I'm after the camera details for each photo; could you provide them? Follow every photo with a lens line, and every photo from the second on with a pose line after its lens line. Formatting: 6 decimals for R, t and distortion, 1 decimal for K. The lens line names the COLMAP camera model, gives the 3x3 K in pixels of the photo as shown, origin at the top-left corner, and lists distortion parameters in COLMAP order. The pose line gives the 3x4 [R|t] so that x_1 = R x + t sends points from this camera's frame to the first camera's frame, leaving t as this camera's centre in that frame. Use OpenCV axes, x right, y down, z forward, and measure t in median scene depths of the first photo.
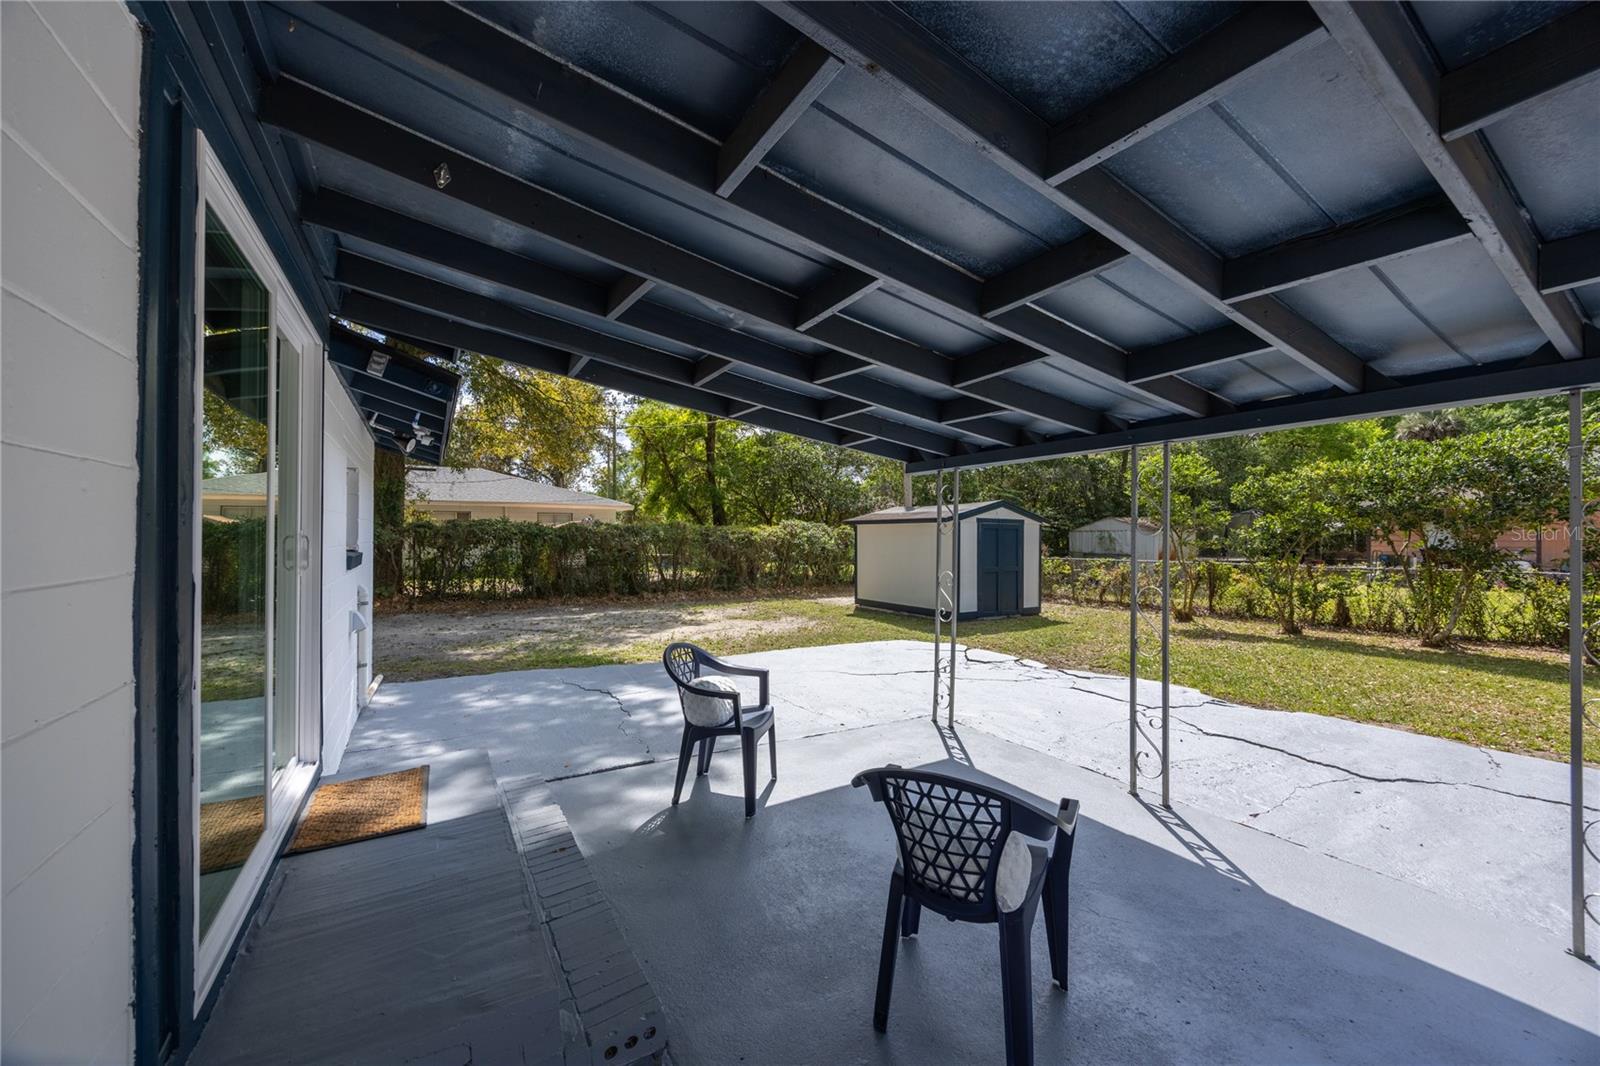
lens RADIAL K [[626.3, 0, 799.9], [0, 626.3, 533.4], [0, 0, 1]] dist [-0.000040, 0.000001]
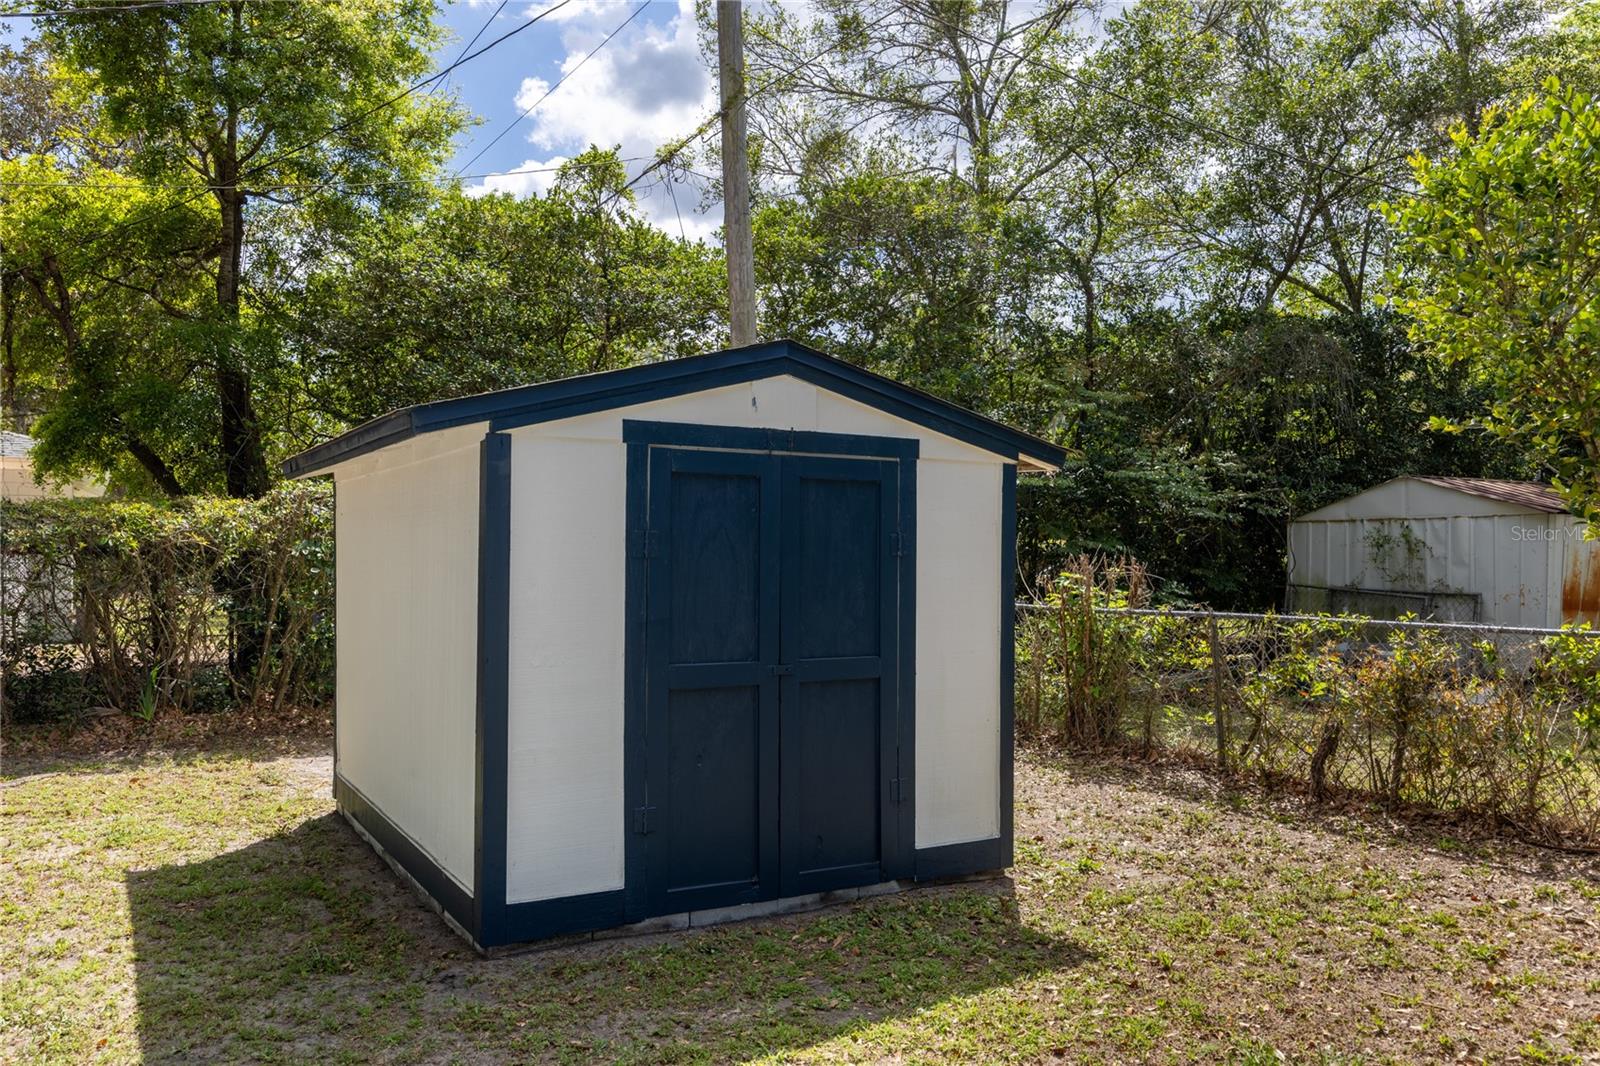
lens RADIAL K [[1301.3, 0, 800.2], [0, 1301.3, 534.6], [0, 0, 1]] dist [-0.000925, -0.000381]
pose [[0.999747, -0.000222, -0.022510, 0.284407], [0.000023, 0.999961, -0.008839, 0.013130], [0.022511, 0.008837, 0.999708, 0.475439]]
